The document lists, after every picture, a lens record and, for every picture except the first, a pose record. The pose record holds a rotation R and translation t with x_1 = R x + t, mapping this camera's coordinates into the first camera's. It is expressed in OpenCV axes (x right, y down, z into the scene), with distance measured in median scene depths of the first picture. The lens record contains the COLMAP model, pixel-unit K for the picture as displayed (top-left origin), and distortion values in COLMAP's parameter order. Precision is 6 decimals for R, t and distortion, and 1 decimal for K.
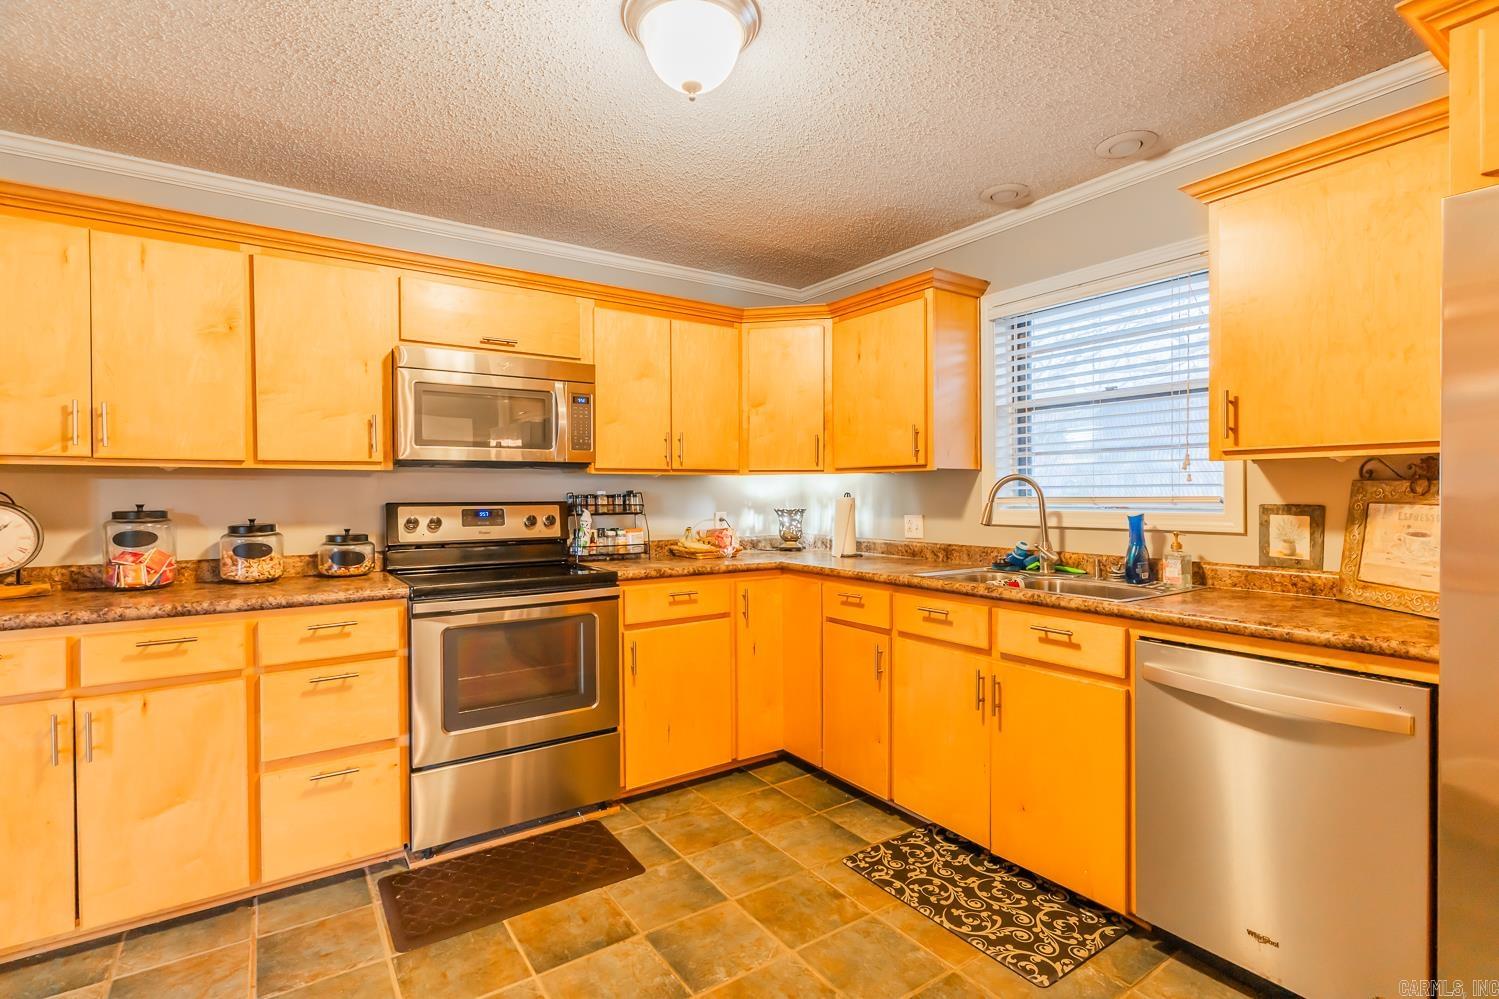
lens RADIAL K [[722.7, 0, 756.9], [0, 722.7, 498.6], [0, 0, 1]] dist [0.000641, 0.000168]
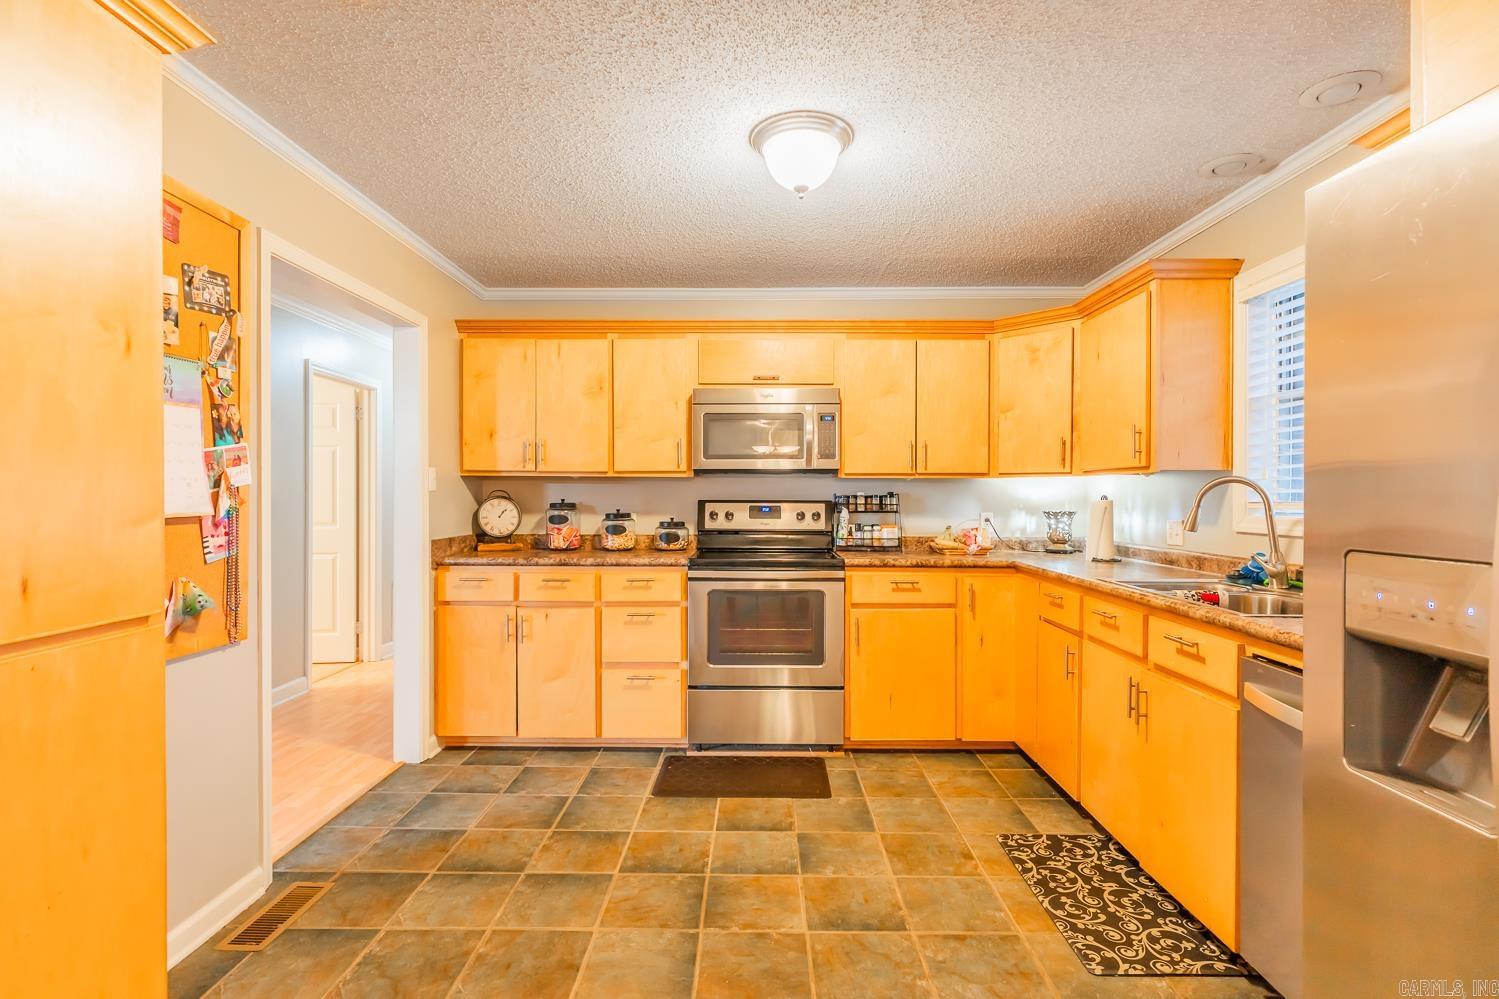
lens RADIAL K [[722.7, 0, 742.0], [0, 722.7, 499.9], [0, 0, 1]] dist [0.000641, 0.000168]
pose [[0.812047, 0.011166, -0.583485, 0.430091], [-0.010965, 0.999932, 0.003875, -0.000984], [0.583489, 0.003251, 0.812114, -0.099843]]
